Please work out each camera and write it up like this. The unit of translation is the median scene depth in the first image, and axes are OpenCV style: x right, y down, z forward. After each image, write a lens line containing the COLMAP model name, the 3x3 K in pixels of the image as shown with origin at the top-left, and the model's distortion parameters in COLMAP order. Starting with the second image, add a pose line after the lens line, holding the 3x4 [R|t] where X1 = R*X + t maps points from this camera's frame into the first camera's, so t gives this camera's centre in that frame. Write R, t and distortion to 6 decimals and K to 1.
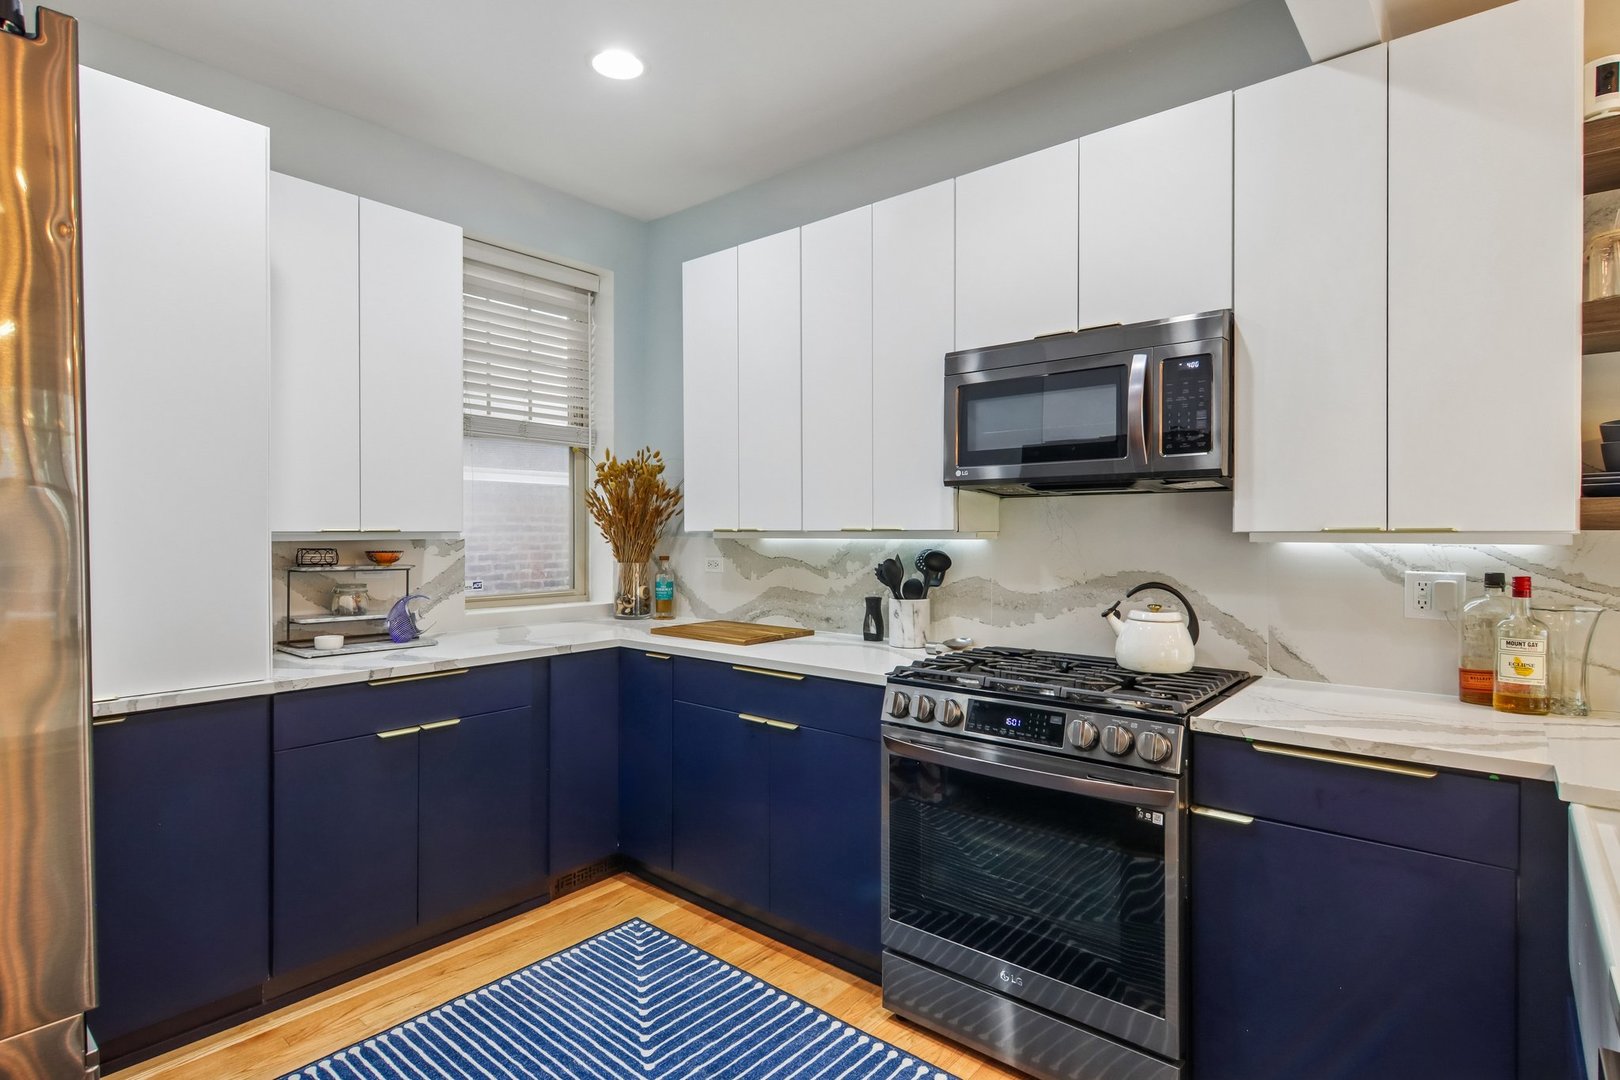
lens RADIAL K [[815.8, 0, 803.5], [0, 815.8, 531.8], [0, 0, 1]] dist [-0.000799, -0.000130]
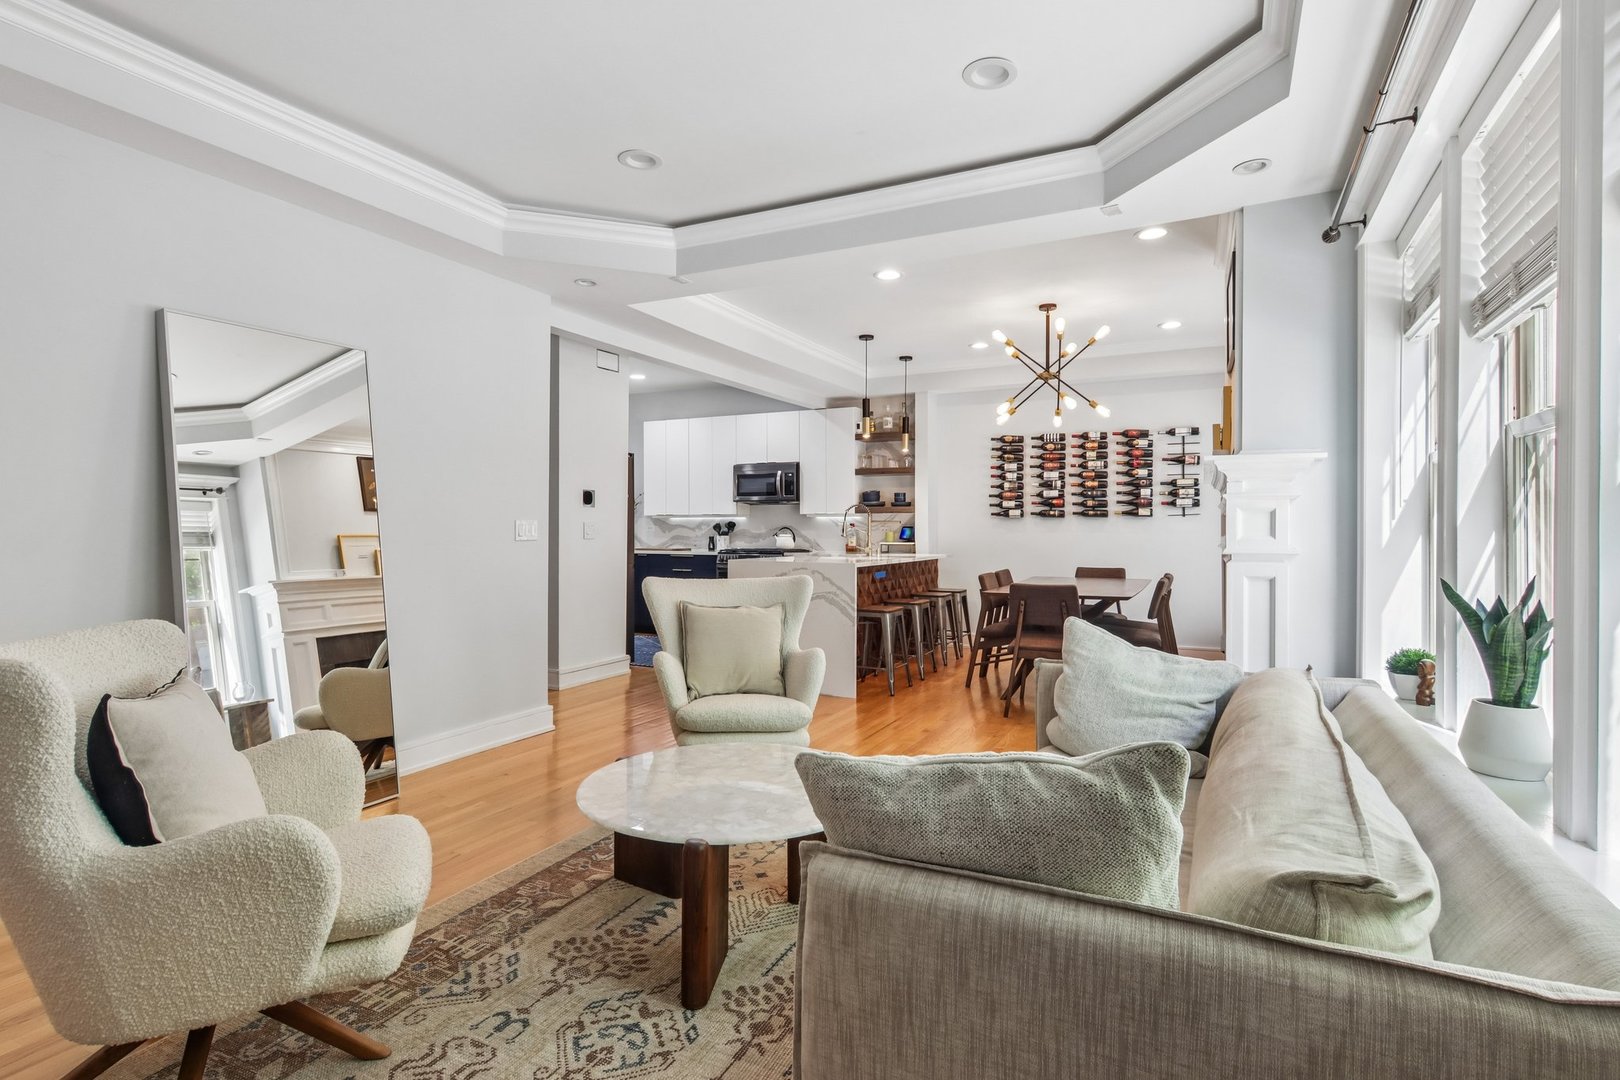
lens RADIAL K [[815.8, 0, 803.5], [0, 815.8, 531.8], [0, 0, 1]] dist [-0.000799, -0.000130]
pose [[0.972513, 0.003413, 0.232823, -0.318467], [-0.002377, 0.999986, -0.004734, 0.082076], [-0.232836, 0.004050, 0.972508, -2.256874]]
